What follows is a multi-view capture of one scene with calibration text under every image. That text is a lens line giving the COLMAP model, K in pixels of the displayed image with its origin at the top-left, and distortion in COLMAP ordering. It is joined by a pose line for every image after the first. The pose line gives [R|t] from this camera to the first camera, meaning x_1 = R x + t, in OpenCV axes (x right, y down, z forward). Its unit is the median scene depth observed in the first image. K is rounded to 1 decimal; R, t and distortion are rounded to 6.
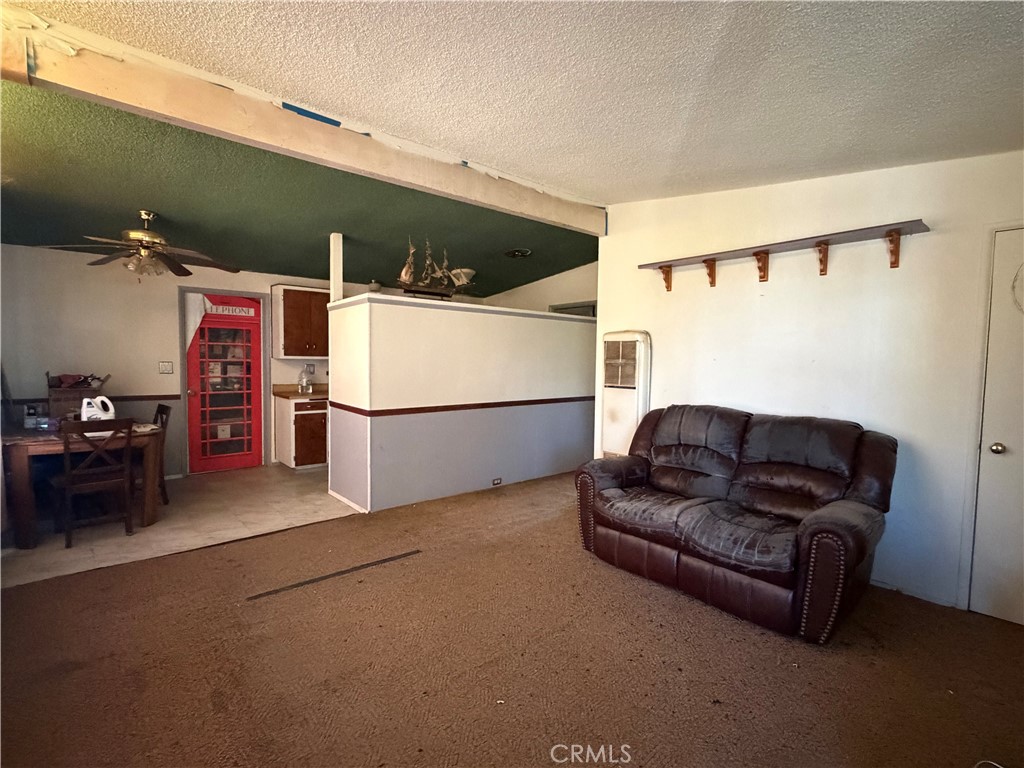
lens RADIAL K [[497.1, 0, 512.0], [0, 497.1, 384.0], [0, 0, 1]] dist [0.003014, 0.000215]
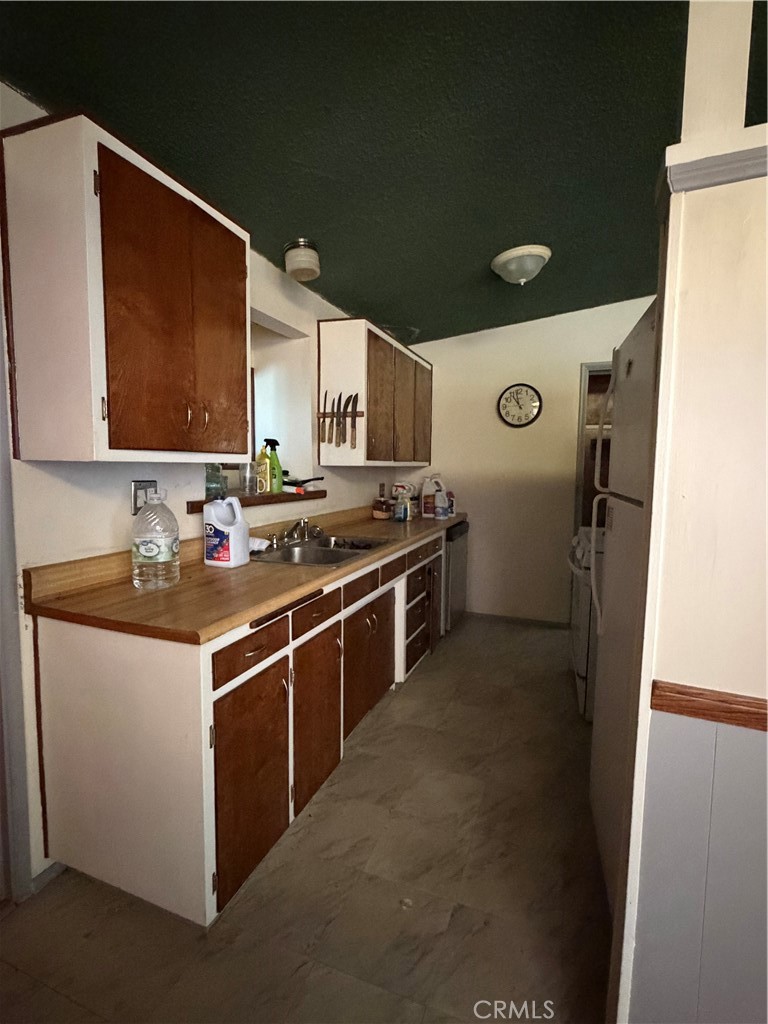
lens RADIAL K [[497.1, 0, 384.0], [0, 497.1, 512.0], [0, 0, 1]] dist [0.003014, 0.000215]
pose [[0.877974, -0.048126, 0.476283, -0.458159], [0.028234, 0.998408, 0.048838, -0.034951], [-0.477875, -0.029431, 0.877935, 0.737314]]
